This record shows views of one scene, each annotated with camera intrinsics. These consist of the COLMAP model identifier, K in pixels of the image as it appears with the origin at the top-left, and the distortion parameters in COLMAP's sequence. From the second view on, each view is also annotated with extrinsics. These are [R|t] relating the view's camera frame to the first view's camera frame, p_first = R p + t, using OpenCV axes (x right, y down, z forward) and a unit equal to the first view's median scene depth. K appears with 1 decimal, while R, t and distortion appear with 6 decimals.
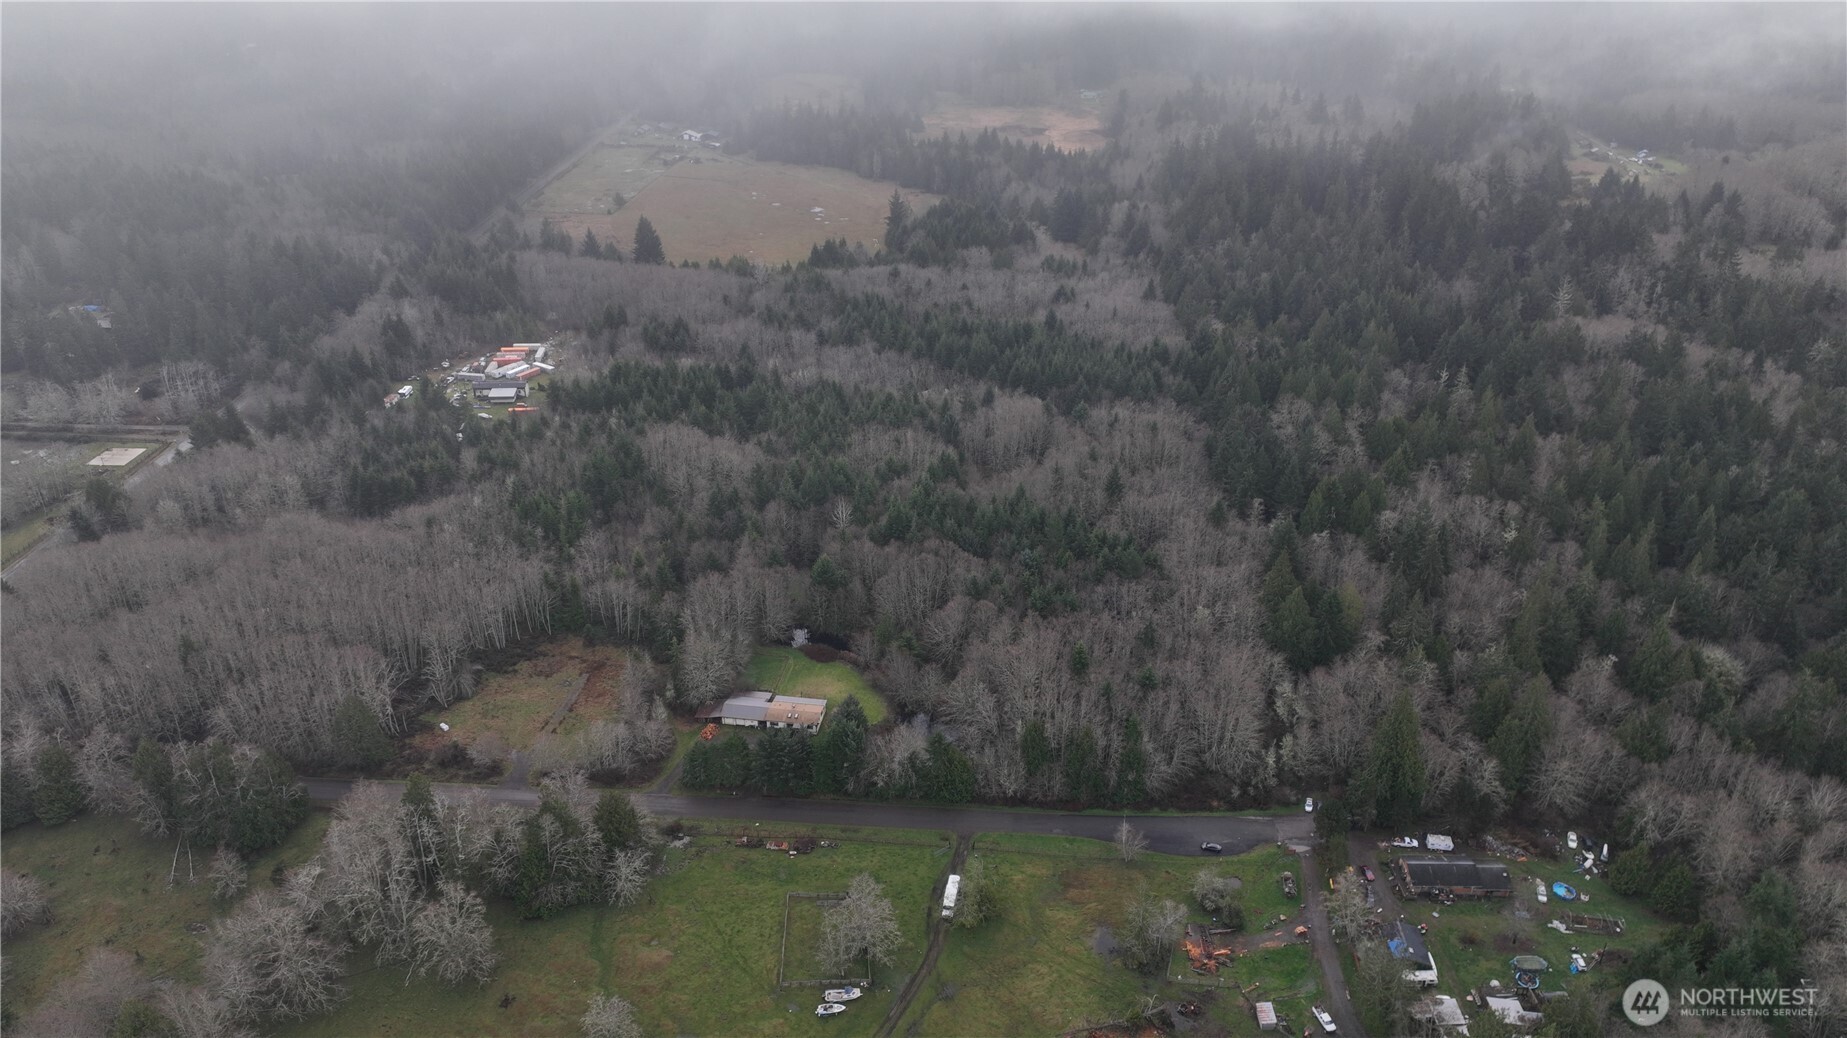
lens RADIAL K [[1294.1, 0, 932.0], [0, 1294.1, 526.1], [0, 0, 1]] dist [-0.005792, 0.021894]
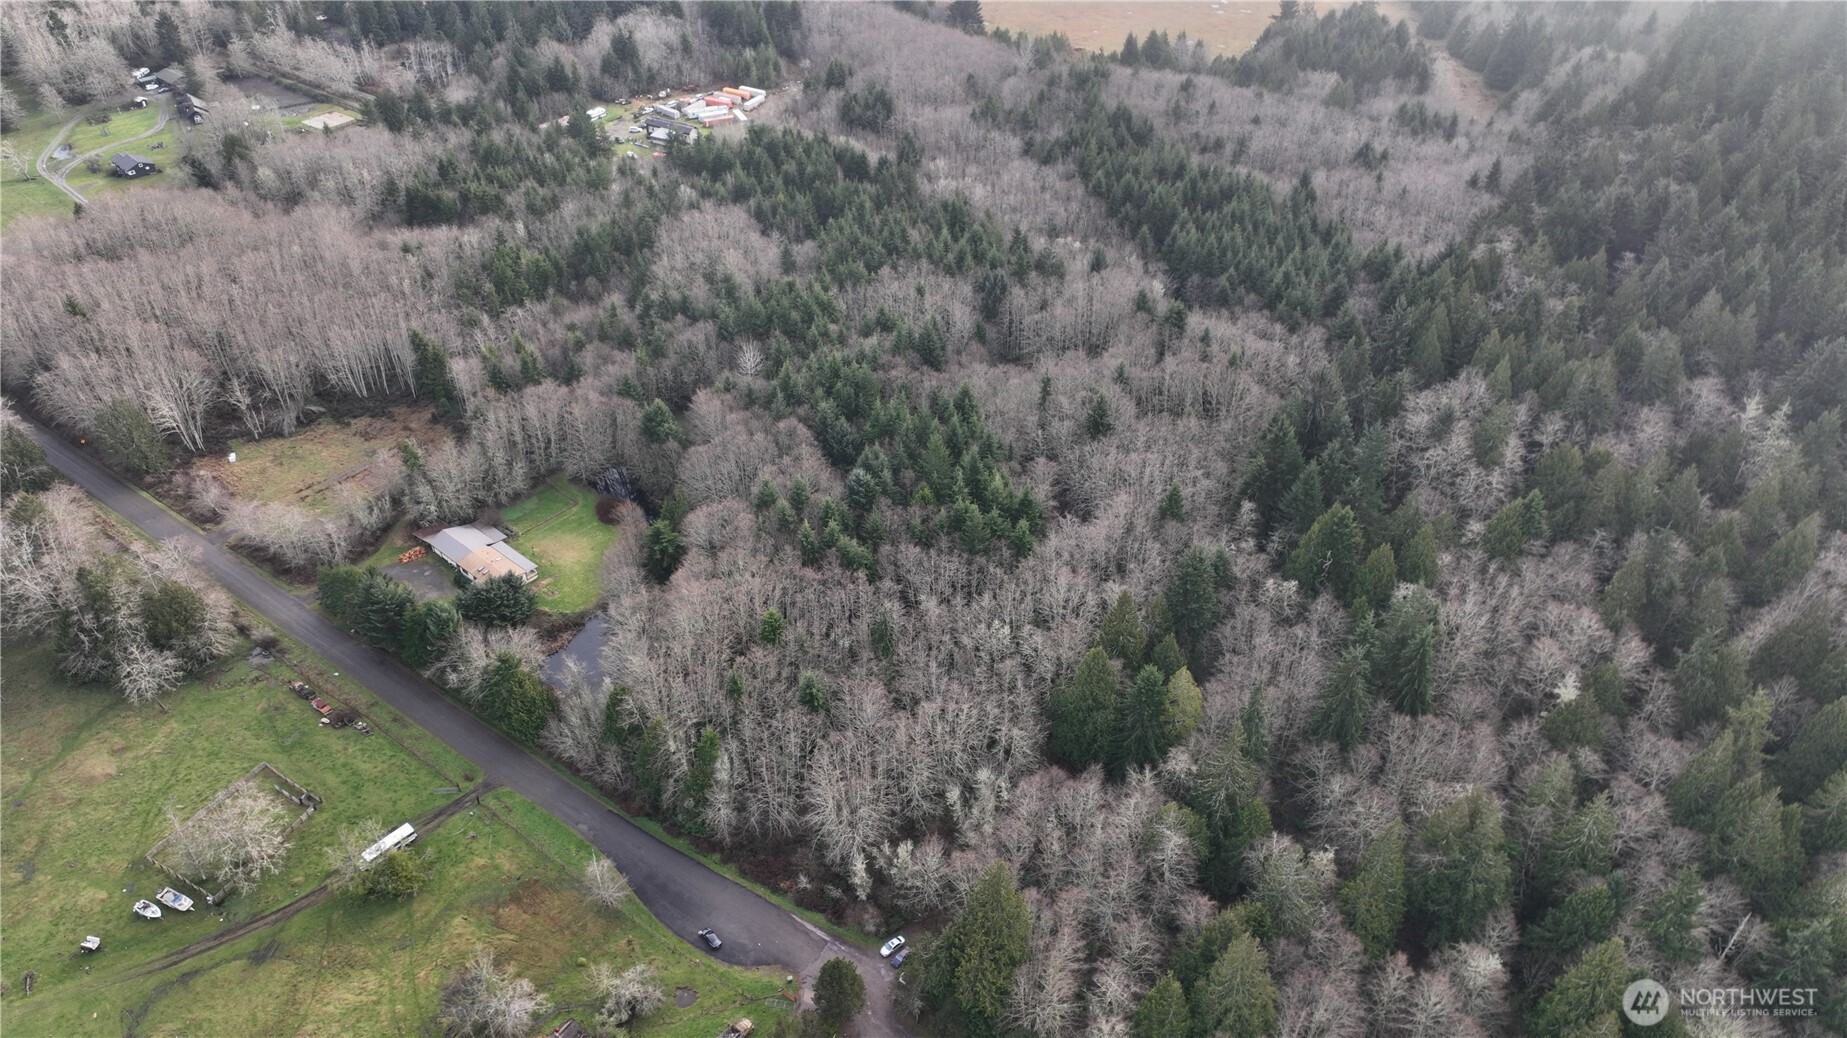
lens RADIAL K [[1294.1, 0, 926.5], [0, 1294.1, 520.3], [0, 0, 1]] dist [-0.005792, 0.021894]
pose [[0.846748, 0.325307, -0.420944, 0.376637], [-0.254086, 0.942469, 0.217238, -0.111133], [0.467396, -0.076990, 0.880689, 0.298497]]
